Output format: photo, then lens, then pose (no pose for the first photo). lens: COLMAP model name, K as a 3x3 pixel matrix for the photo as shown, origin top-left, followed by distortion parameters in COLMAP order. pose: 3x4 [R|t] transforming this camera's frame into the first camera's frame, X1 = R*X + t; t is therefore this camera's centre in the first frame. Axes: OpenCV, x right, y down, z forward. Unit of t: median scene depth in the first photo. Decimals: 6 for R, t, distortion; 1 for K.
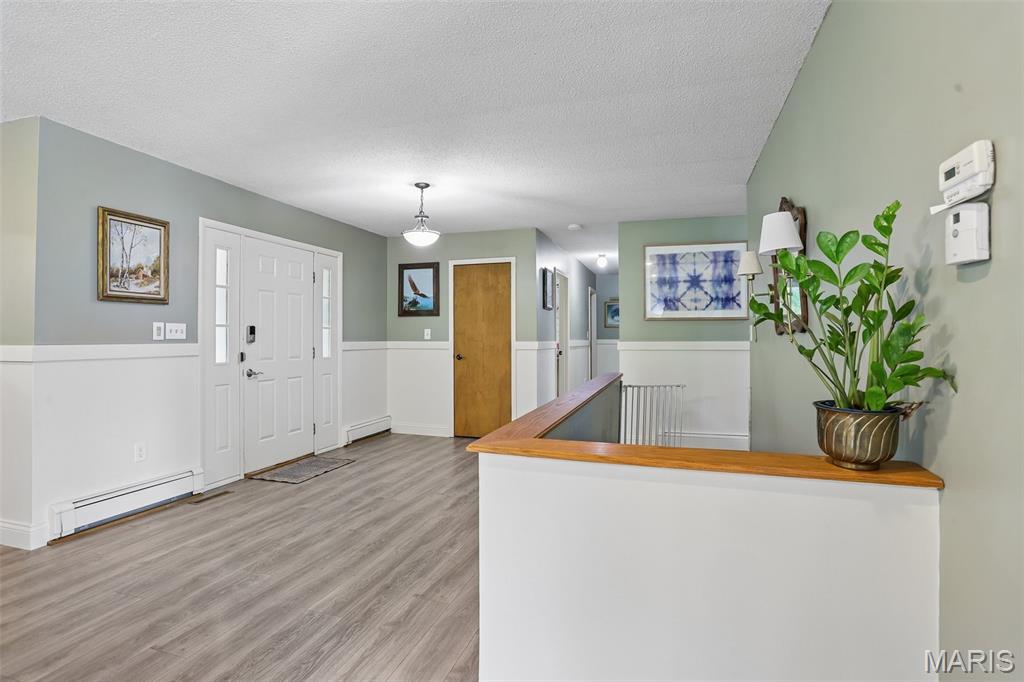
lens RADIAL K [[516.3, 0, 511.0], [0, 516.3, 332.5], [0, 0, 1]] dist [-0.064508, 0.026492]
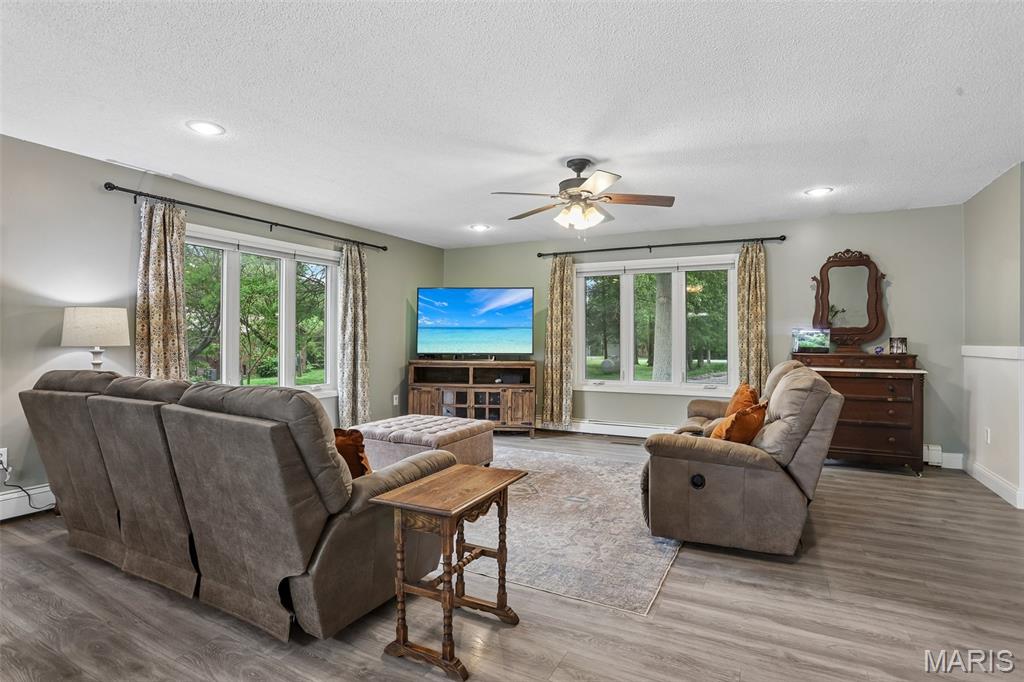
lens RADIAL K [[516.3, 0, 499.8], [0, 516.3, 333.1], [0, 0, 1]] dist [-0.064508, 0.026492]
pose [[-0.195693, -0.012557, -0.980585, 0.285039], [0.002327, 0.999909, -0.013269, 0.002519], [0.980663, -0.004879, -0.195646, -0.023562]]
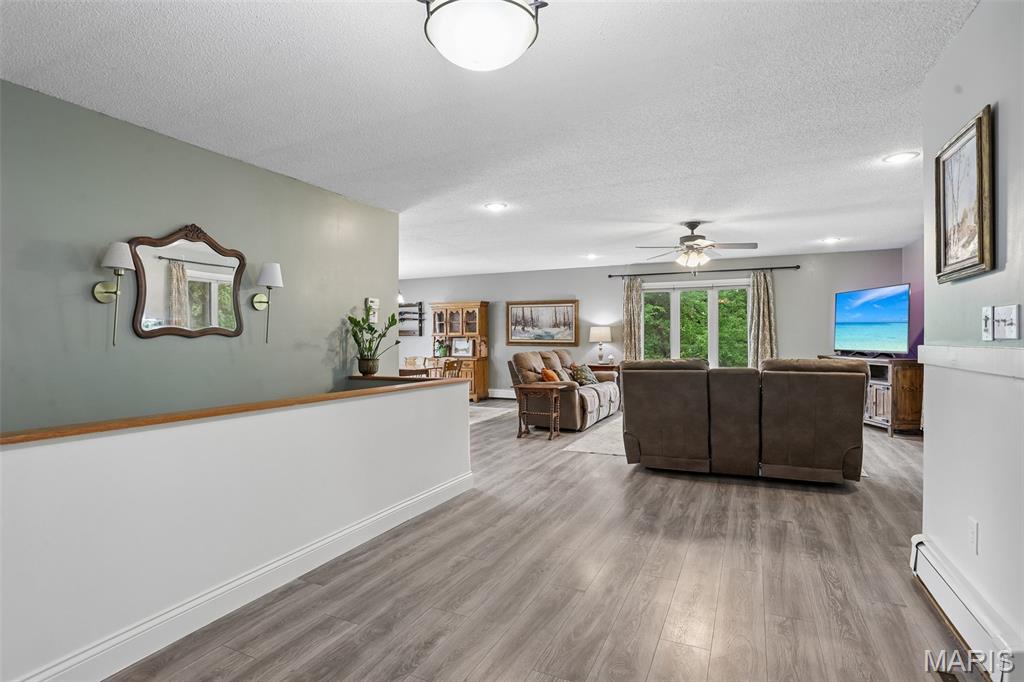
lens RADIAL K [[516.3, 0, 509.9], [0, 516.3, 336.5], [0, 0, 1]] dist [-0.064508, 0.026492]
pose [[-0.990026, 0.007370, 0.140695, -0.189752], [0.005827, 0.999918, -0.011377, 0.009204], [-0.140767, -0.010444, -0.989988, 1.056289]]
